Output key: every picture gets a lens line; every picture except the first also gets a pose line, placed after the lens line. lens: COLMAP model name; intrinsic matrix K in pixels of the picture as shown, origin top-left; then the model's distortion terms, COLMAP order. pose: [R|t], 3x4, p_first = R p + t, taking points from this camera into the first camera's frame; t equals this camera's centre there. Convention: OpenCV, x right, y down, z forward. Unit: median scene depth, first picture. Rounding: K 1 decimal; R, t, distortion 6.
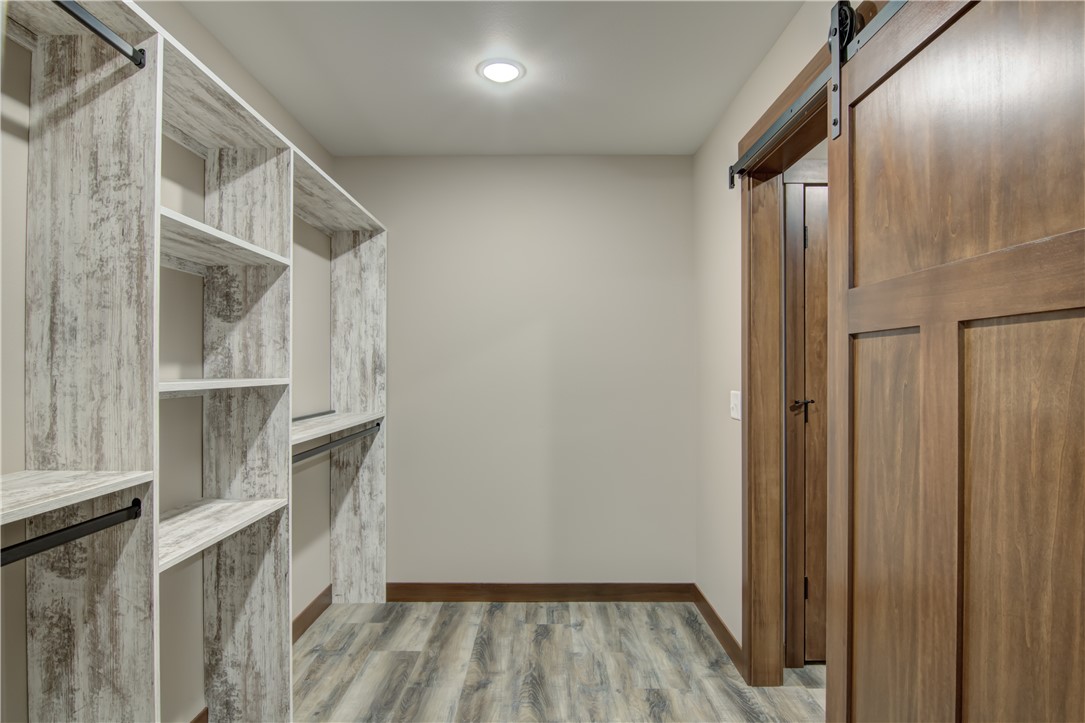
lens RADIAL K [[603.8, 0, 542.5], [0, 603.8, 361.5], [0, 0, 1]] dist [-0.012601, -0.001119]
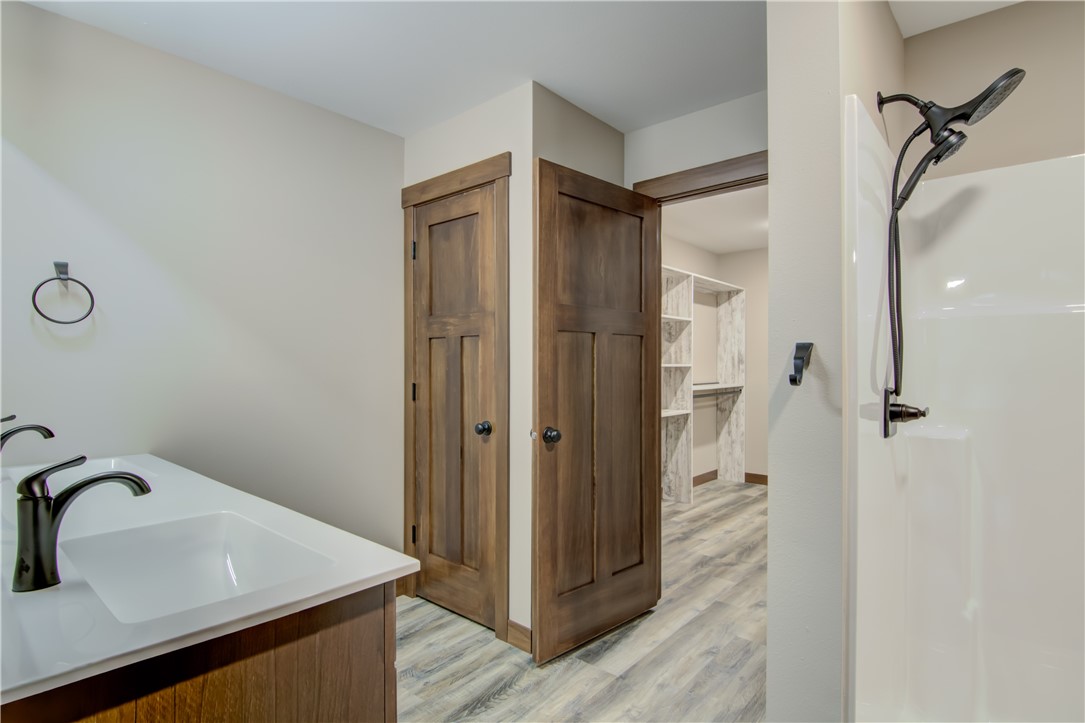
lens RADIAL K [[556.0, 0, 539.0], [0, 556.0, 366.5], [0, 0, 1]] dist [-0.009563, -0.011584]
pose [[0.755473, 0.004910, -0.655161, 0.451487], [0.003622, 0.999925, 0.011671, 0.005023], [0.655170, -0.011190, 0.755399, -0.859392]]
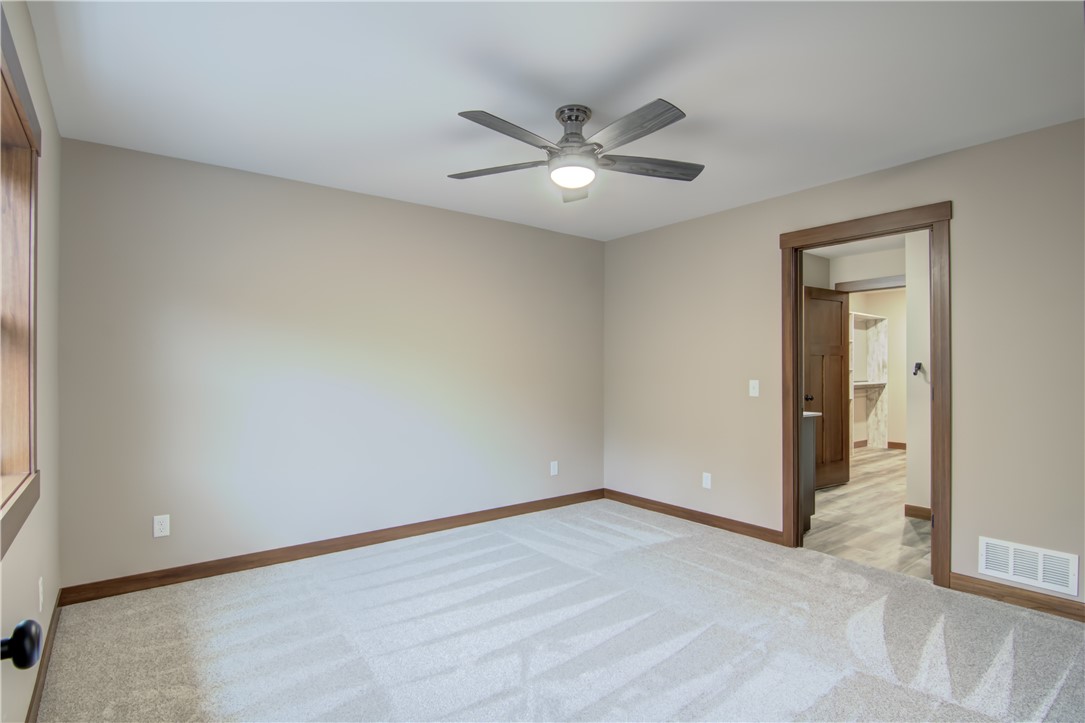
lens RADIAL K [[546.5, 0, 541.2], [0, 546.5, 366.9], [0, 0, 1]] dist [0.000069, -0.014123]
pose [[0.614754, -0.000276, -0.788719, 0.857523], [0.006020, 0.999972, 0.004342, -0.009038], [0.788696, -0.007418, 0.614739, -2.098400]]
